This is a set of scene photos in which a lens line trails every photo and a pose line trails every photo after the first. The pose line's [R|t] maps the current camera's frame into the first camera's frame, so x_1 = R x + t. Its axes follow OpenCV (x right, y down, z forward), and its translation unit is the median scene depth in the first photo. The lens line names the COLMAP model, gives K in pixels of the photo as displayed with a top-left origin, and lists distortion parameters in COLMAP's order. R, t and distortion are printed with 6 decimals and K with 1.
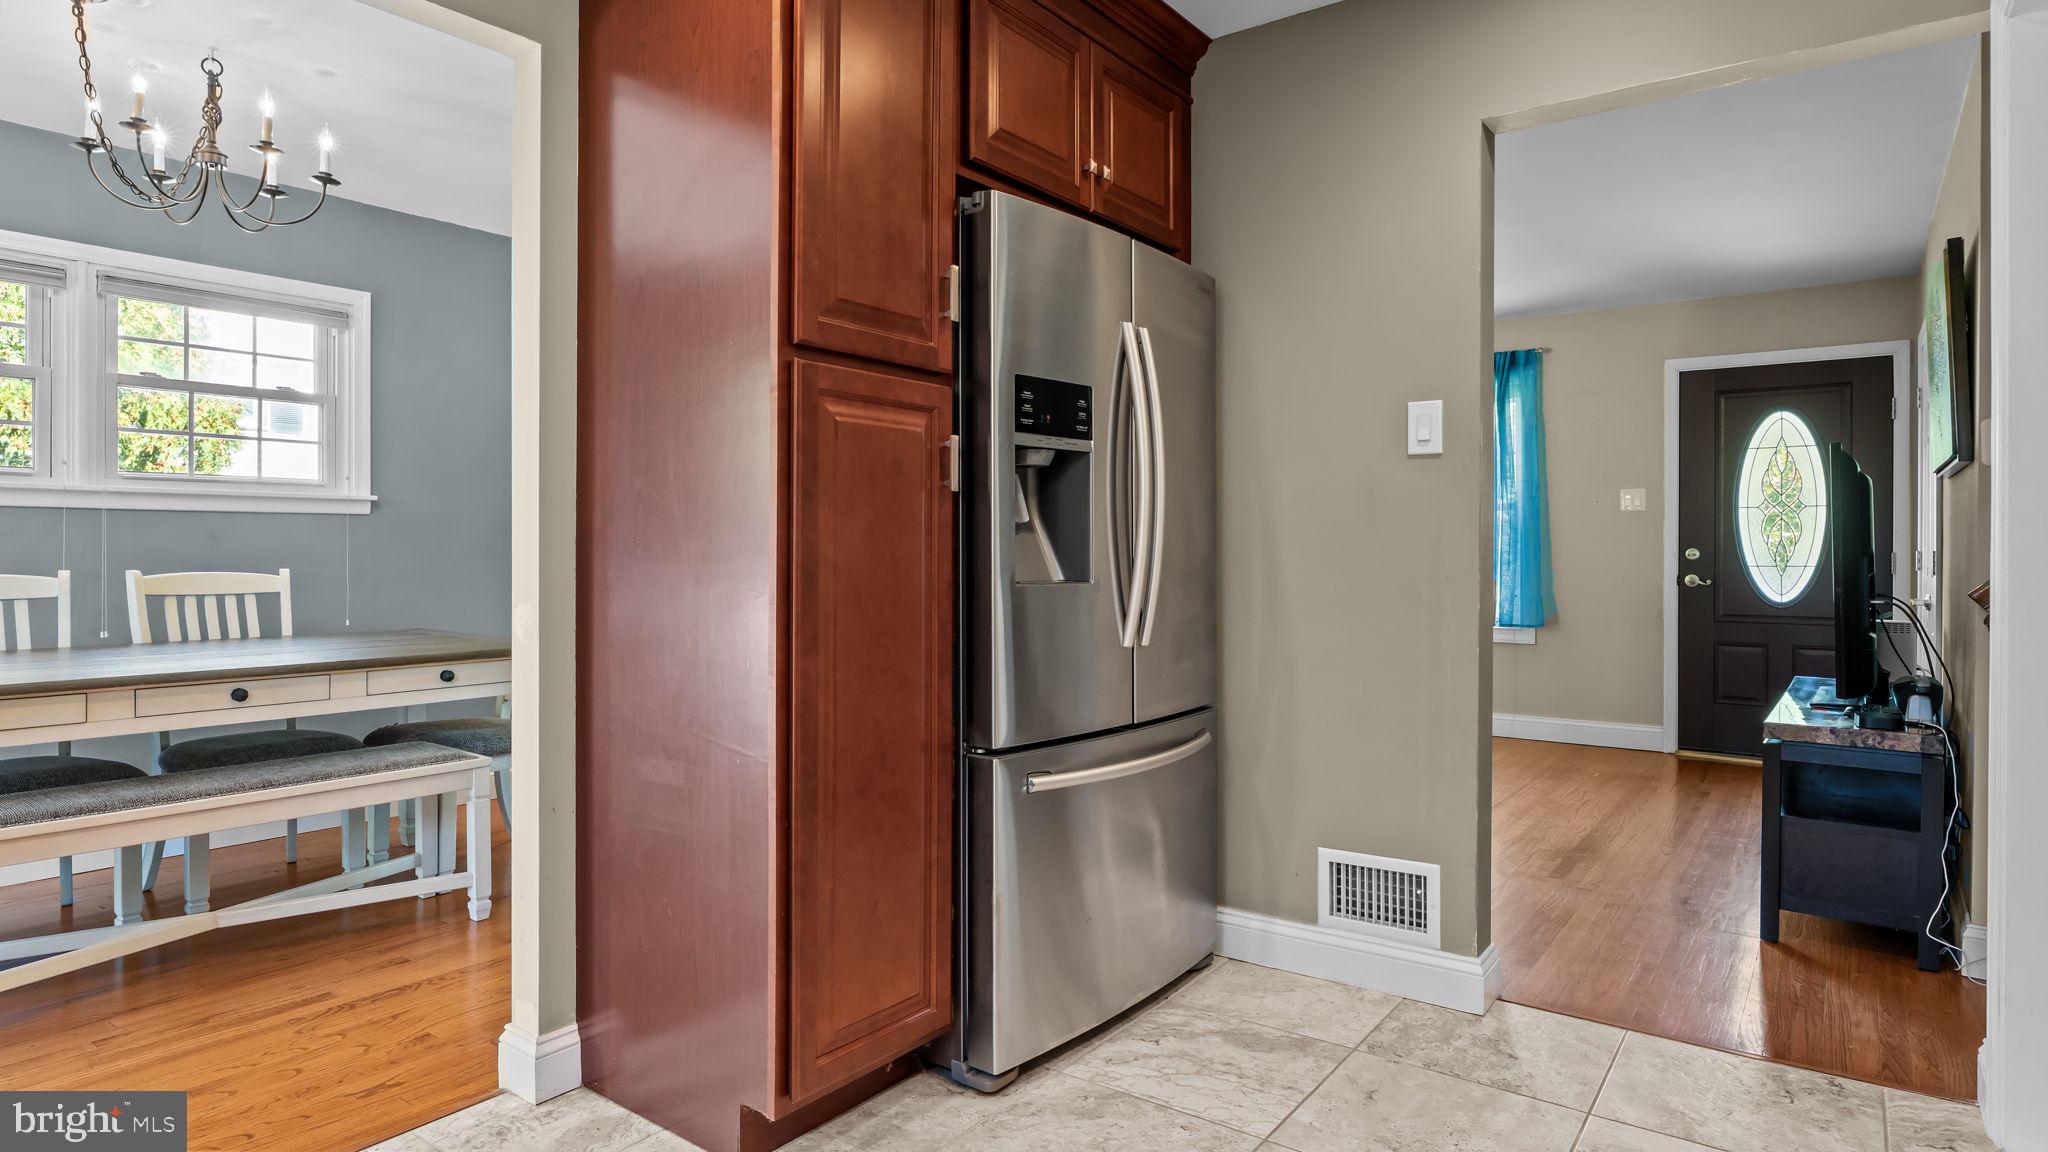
lens RADIAL K [[1121.4, 0, 1021.7], [0, 1121.4, 565.1], [0, 0, 1]] dist [-0.011633, 0.008919]
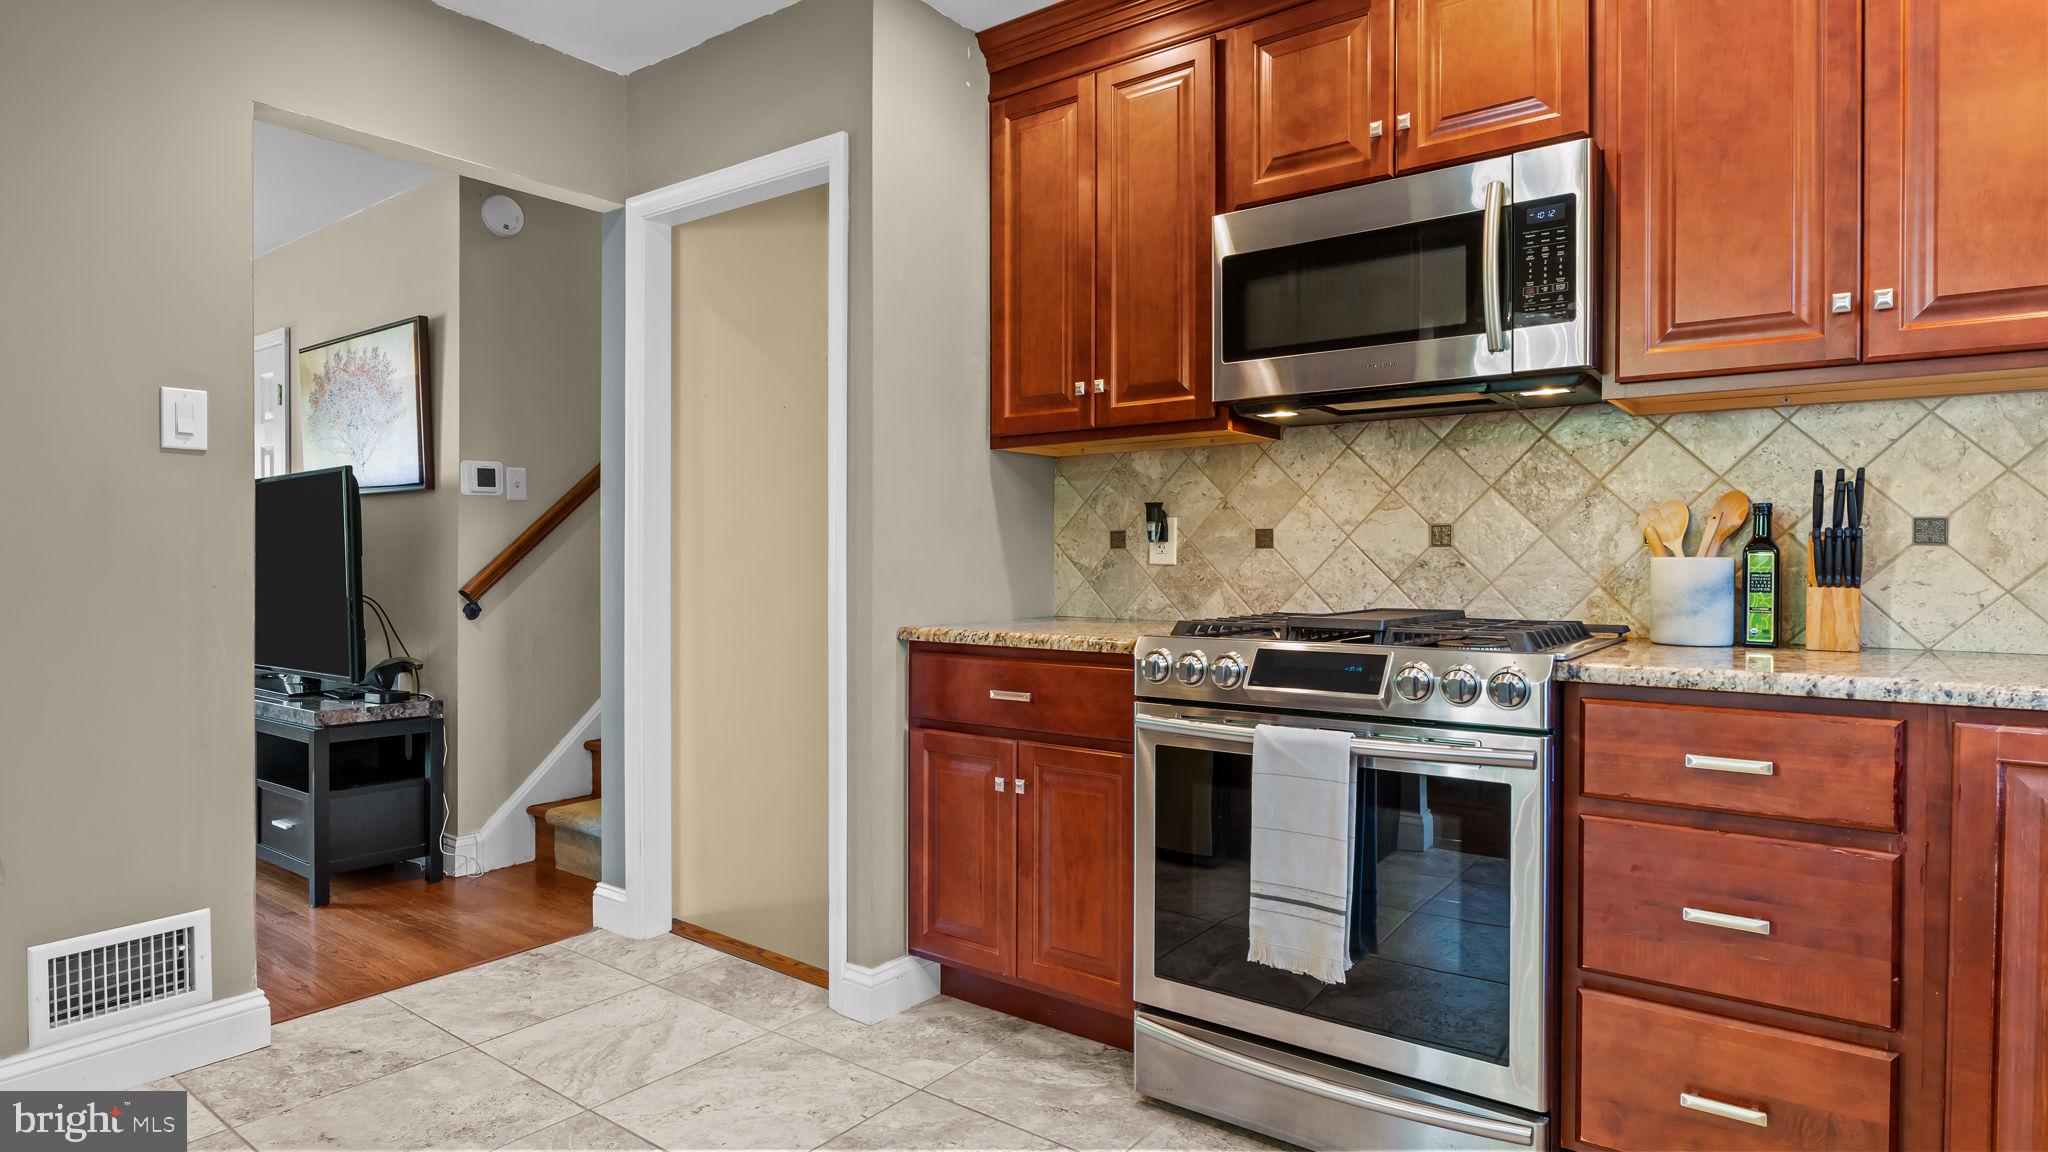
lens RADIAL K [[1121.4, 0, 1012.0], [0, 1121.4, 571.4], [0, 0, 1]] dist [-0.011633, 0.008919]
pose [[0.014465, -0.011573, 0.999828, -0.495397], [0.010403, 0.999881, 0.011423, -0.005836], [-0.999841, 0.010236, 0.014583, 0.327034]]
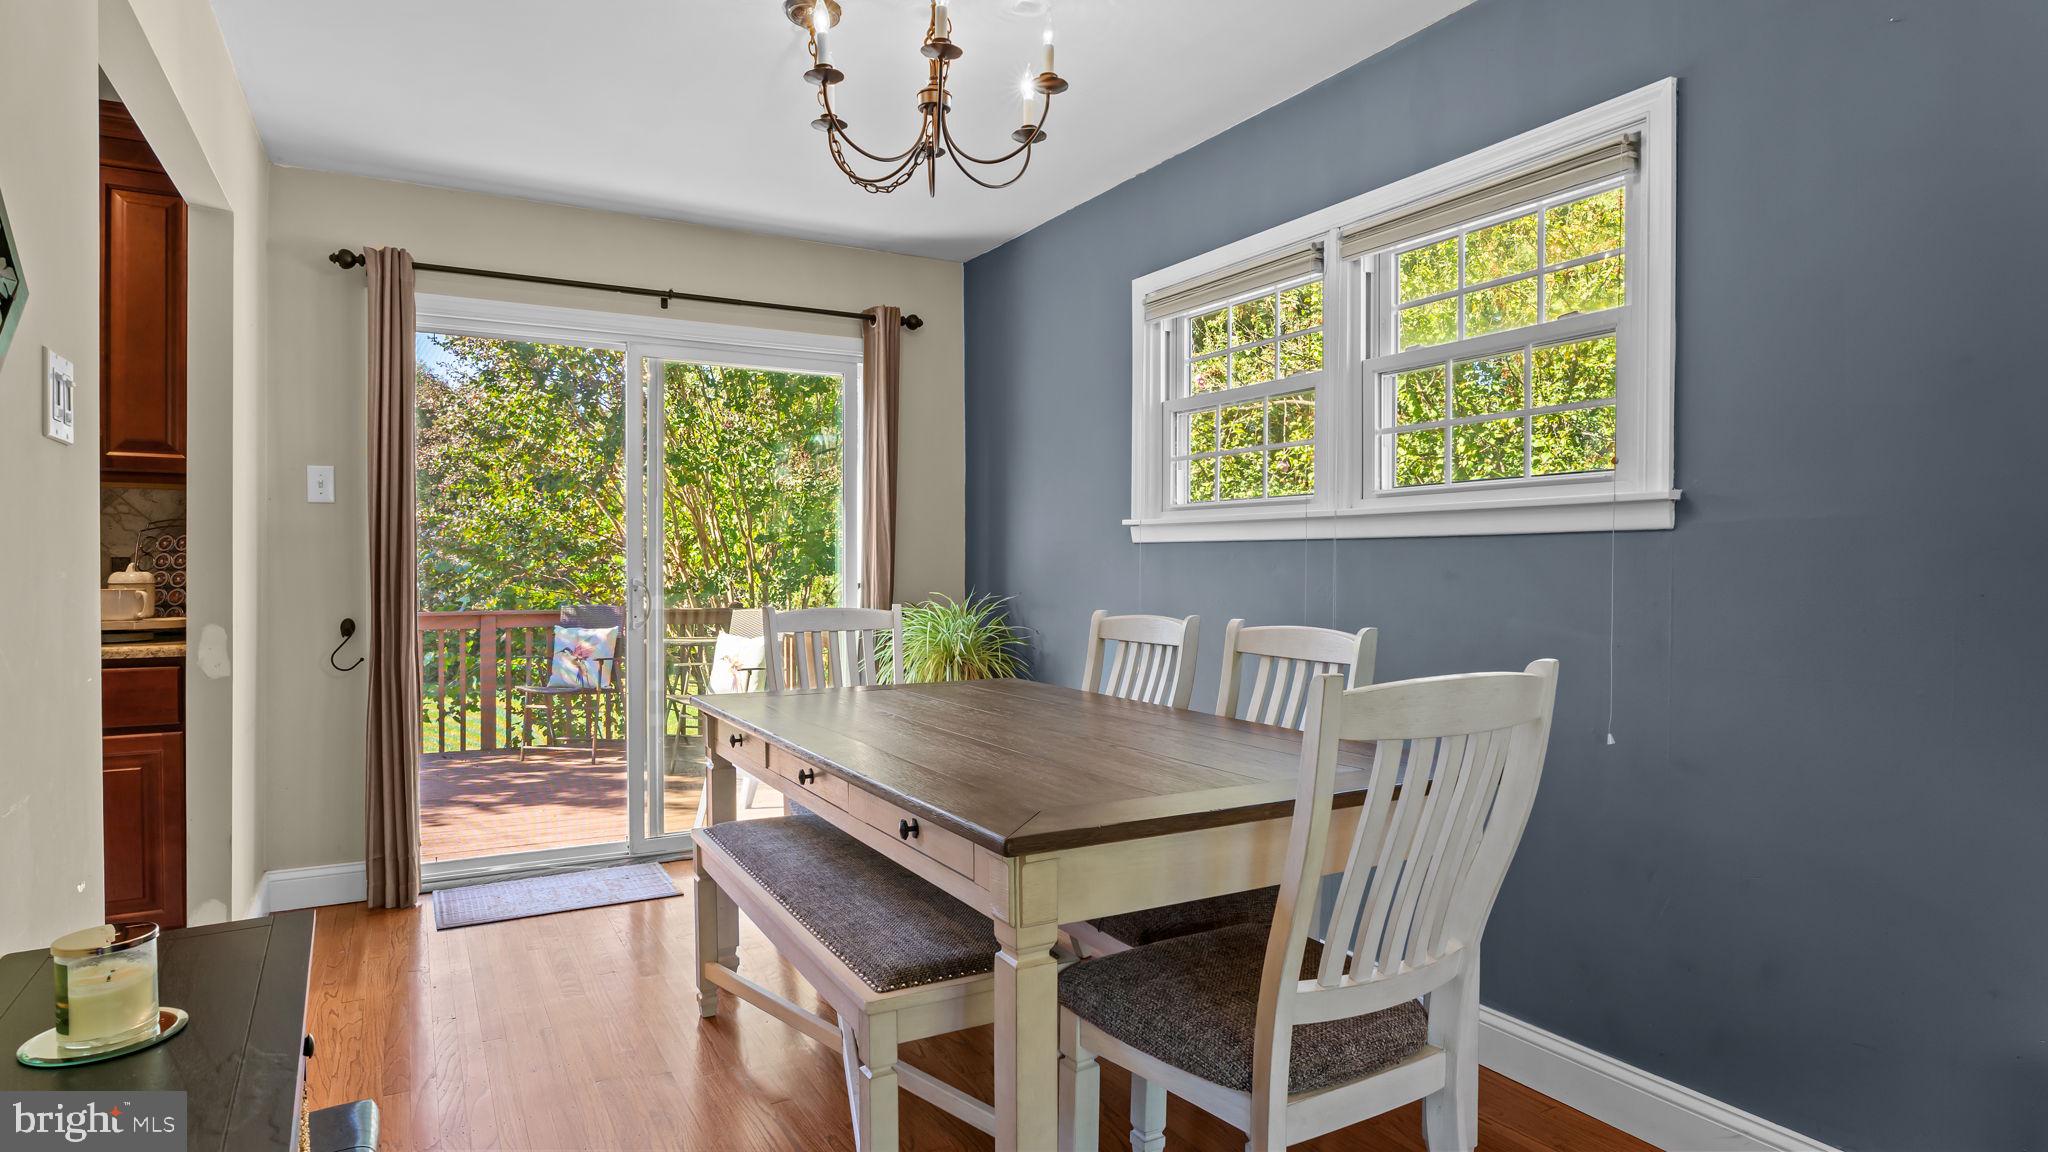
lens RADIAL K [[1121.4, 0, 1013.1], [0, 1121.4, 568.4], [0, 0, 1]] dist [-0.011633, 0.008919]
pose [[-0.412348, -0.003573, -0.911019, -0.033016], [-0.016275, 0.999862, 0.003444, -0.040110], [0.910881, 0.016247, -0.412349, 1.529831]]
